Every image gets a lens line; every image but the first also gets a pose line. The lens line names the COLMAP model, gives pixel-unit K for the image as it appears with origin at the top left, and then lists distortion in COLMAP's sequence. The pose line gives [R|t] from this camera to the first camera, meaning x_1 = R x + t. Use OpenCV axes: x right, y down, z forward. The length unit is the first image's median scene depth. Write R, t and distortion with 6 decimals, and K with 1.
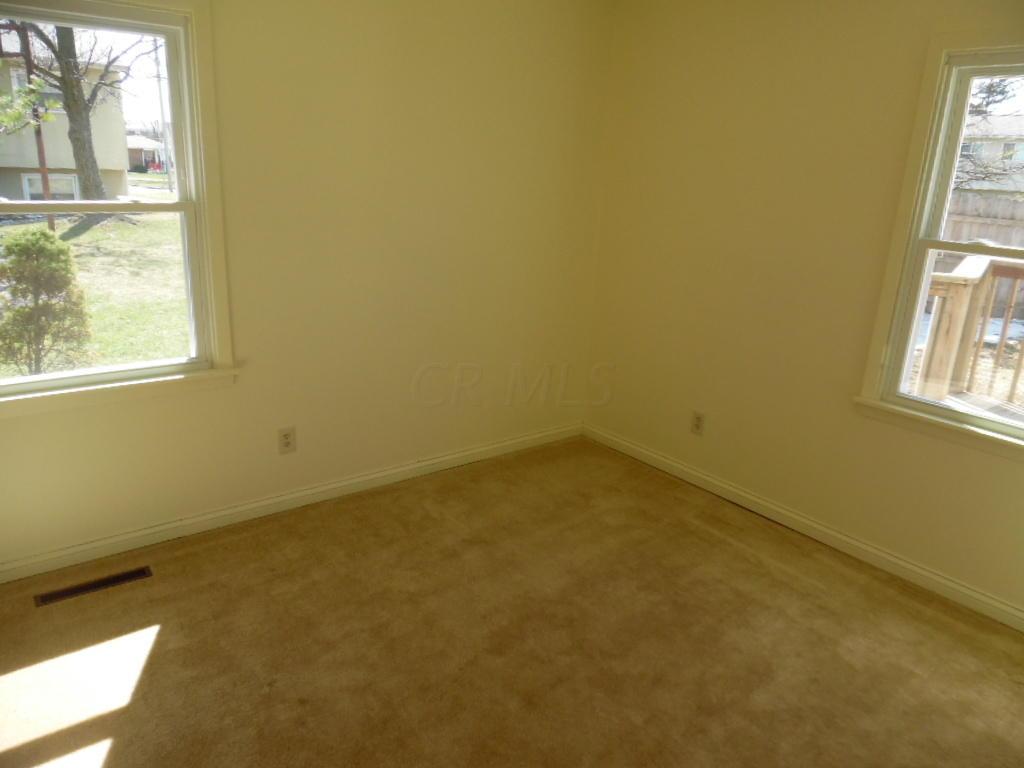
lens RADIAL K [[711.6, 0, 512.0], [0, 711.6, 384.0], [0, 0, 1]] dist [-0.019304, -0.002112]
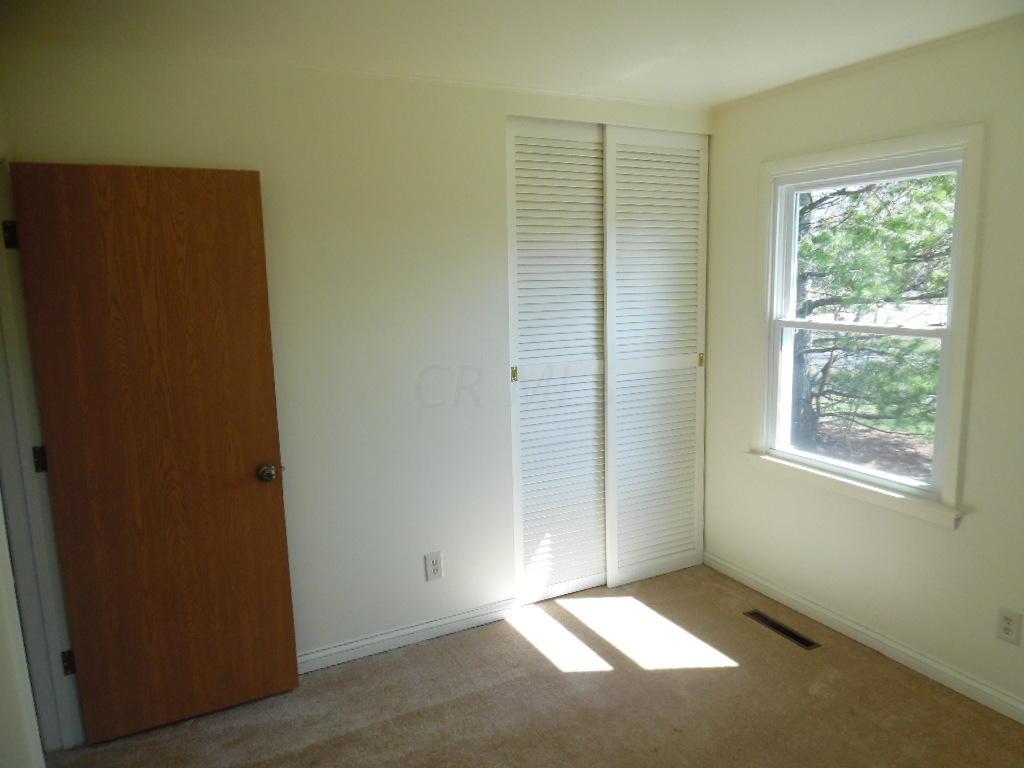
lens RADIAL K [[711.6, 0, 512.0], [0, 711.6, 384.0], [0, 0, 1]] dist [-0.019304, -0.002112]
pose [[-0.189062, 0.113771, -0.975352, 0.597674], [-0.276845, 0.946798, 0.164103, -0.173694], [0.942132, 0.301047, -0.147507, 0.580833]]
